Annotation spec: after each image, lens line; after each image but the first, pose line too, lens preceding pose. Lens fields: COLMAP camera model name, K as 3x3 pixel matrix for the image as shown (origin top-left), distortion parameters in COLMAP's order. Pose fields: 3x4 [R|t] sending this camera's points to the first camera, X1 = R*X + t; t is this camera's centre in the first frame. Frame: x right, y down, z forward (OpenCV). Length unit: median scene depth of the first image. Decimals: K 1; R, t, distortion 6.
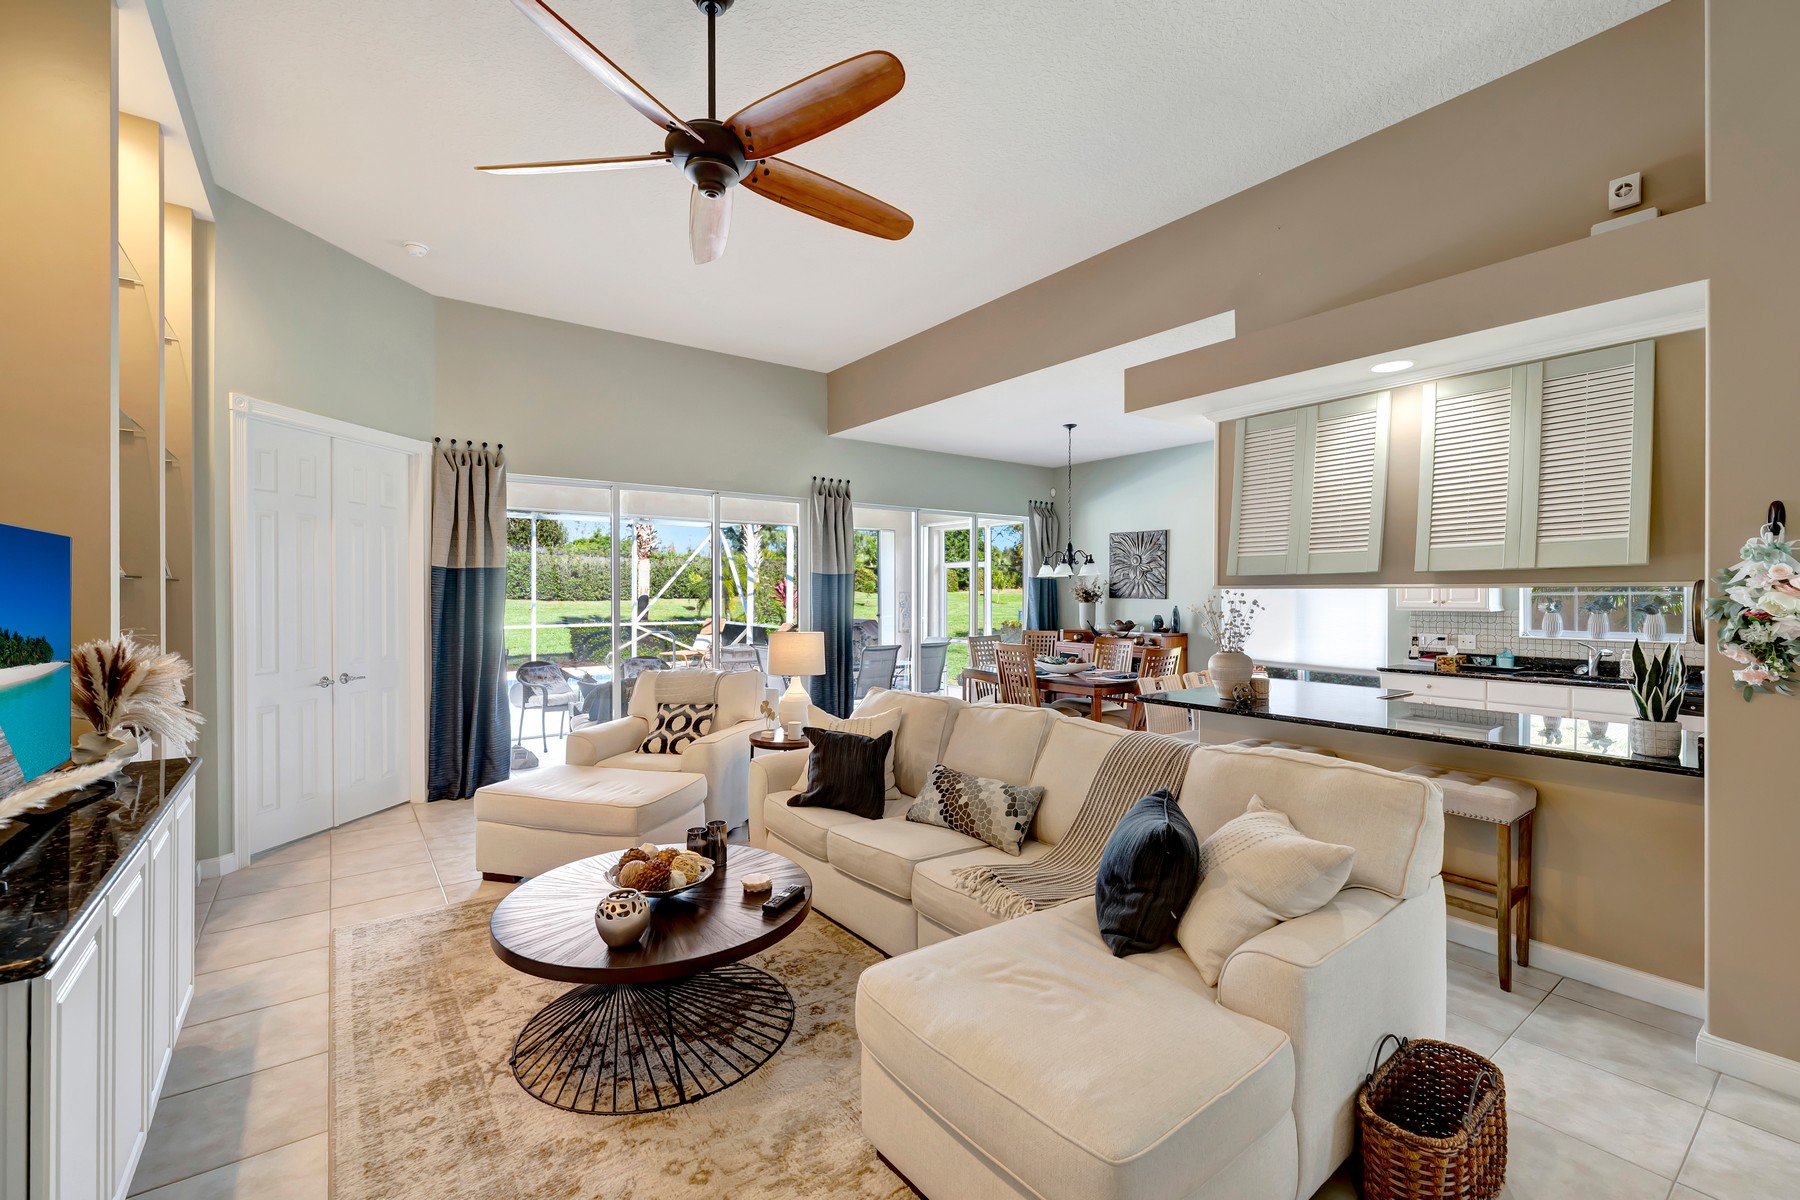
lens RADIAL K [[760.6, 0, 888.0], [0, 760.6, 598.9], [0, 0, 1]] dist [-0.000319, -0.000016]
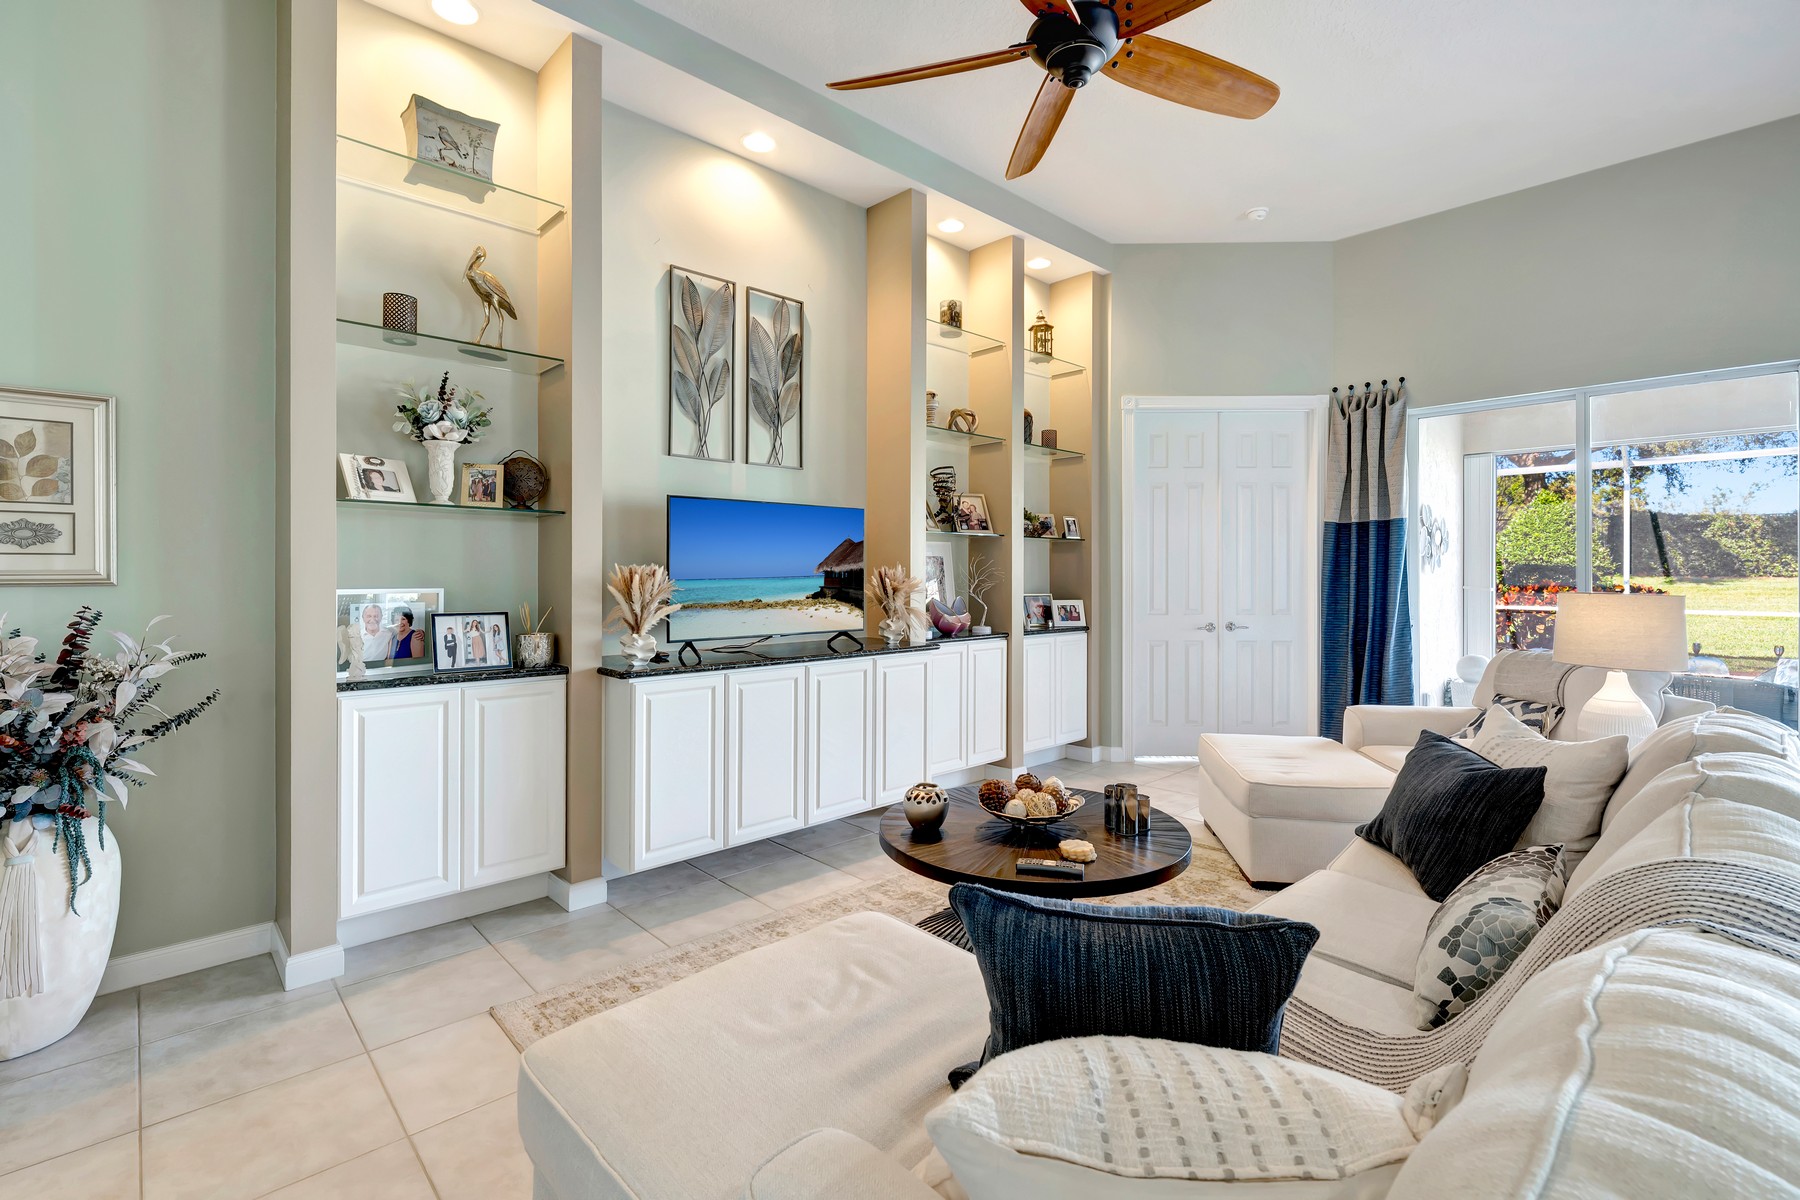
lens RADIAL K [[790.8, 0, 888.7], [0, 790.8, 575.2], [0, 0, 1]] dist [-0.005049, -0.000810]
pose [[0.127765, 0.000190, -0.991804, 0.323592], [-0.008618, 0.999962, -0.000919, 0.030542], [0.991767, 0.008665, 0.127762, 0.315940]]
